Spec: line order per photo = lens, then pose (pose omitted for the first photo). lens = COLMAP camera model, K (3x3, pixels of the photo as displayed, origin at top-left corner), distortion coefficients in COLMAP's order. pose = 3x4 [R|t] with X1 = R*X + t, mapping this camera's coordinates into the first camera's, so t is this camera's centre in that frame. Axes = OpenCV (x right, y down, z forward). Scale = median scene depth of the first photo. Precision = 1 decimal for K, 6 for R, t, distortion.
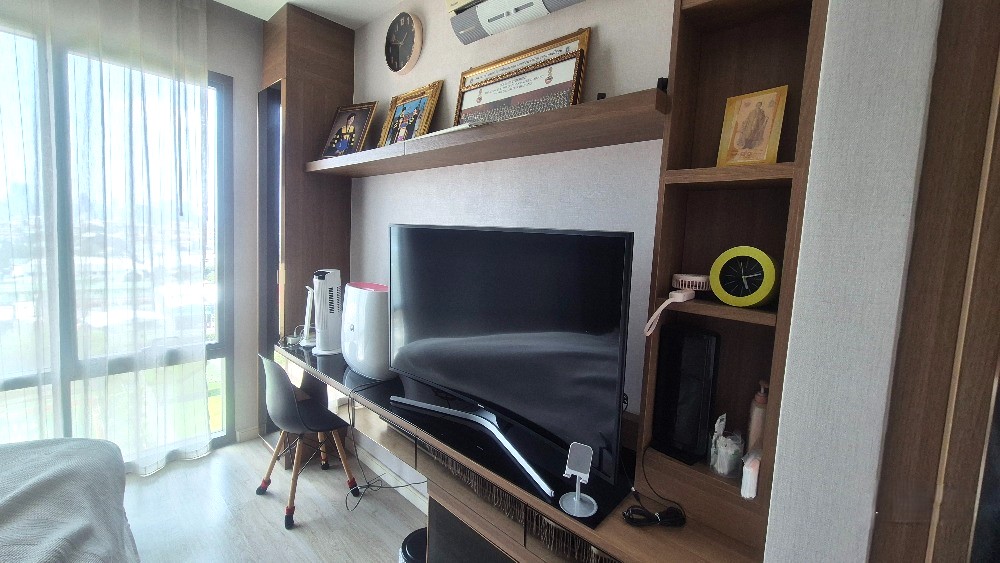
lens RADIAL K [[407.8, 0, 506.1], [0, 407.8, 268.3], [0, 0, 1]] dist [0.000028, 0.000181]
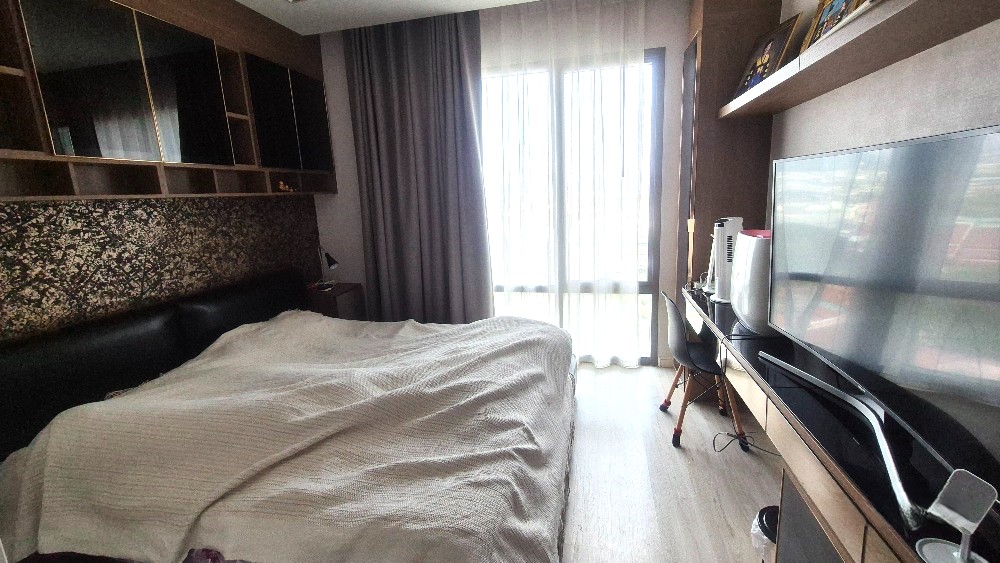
lens RADIAL K [[407.8, 0, 506.1], [0, 407.8, 268.3], [0, 0, 1]] dist [0.000028, 0.000181]
pose [[0.509640, 0.087863, -0.855890, 0.138435], [0.001771, 0.994663, 0.103164, 0.022304], [0.860386, -0.054092, 0.506764, 0.035978]]
